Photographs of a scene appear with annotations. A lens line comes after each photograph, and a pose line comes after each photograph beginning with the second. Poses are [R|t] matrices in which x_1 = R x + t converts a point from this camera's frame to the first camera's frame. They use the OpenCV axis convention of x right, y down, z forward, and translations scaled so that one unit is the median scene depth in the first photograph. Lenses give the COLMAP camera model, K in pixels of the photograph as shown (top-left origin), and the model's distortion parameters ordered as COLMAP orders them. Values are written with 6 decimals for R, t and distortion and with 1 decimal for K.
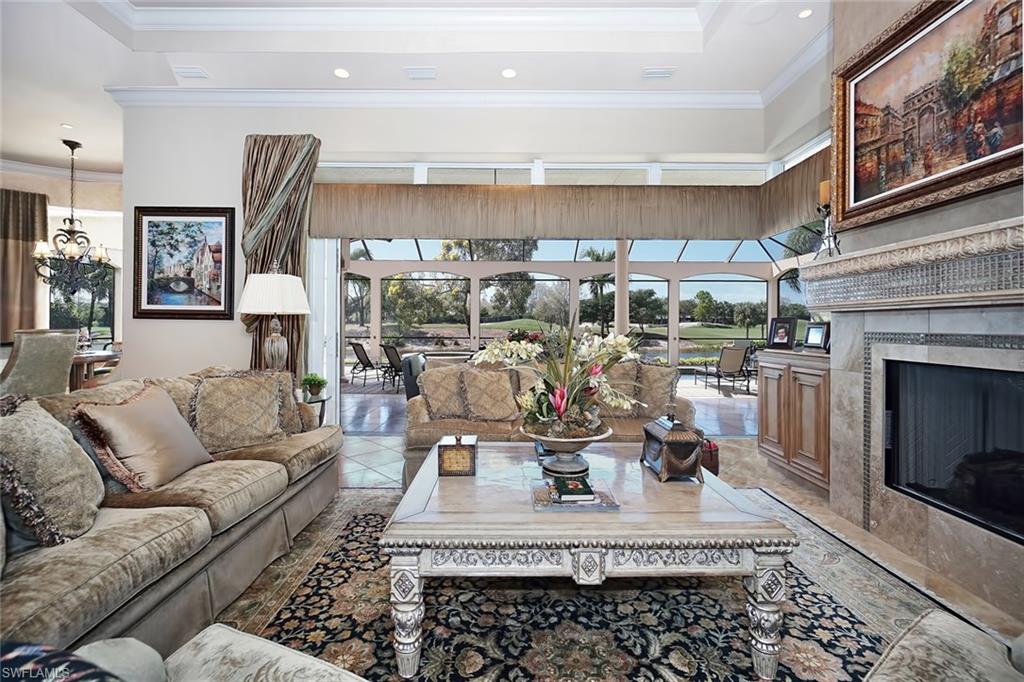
lens RADIAL K [[441.4, 0, 491.0], [0, 441.4, 324.8], [0, 0, 1]] dist [-0.007861, 0.001422]
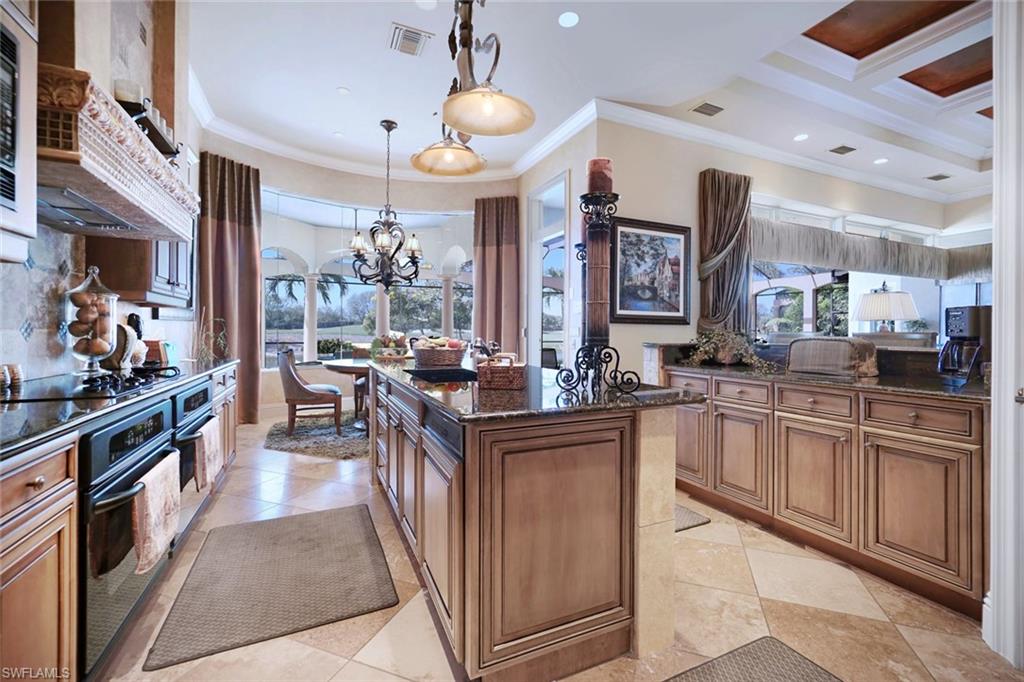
lens RADIAL K [[441.4, 0, 480.3], [0, 441.4, 331.5], [0, 0, 1]] dist [-0.007861, 0.001422]
pose [[0.917575, -0.001157, 0.397562, -1.520416], [0.000082, 0.999996, 0.002720, 0.003097], [-0.397564, -0.002463, 0.917571, 0.157573]]
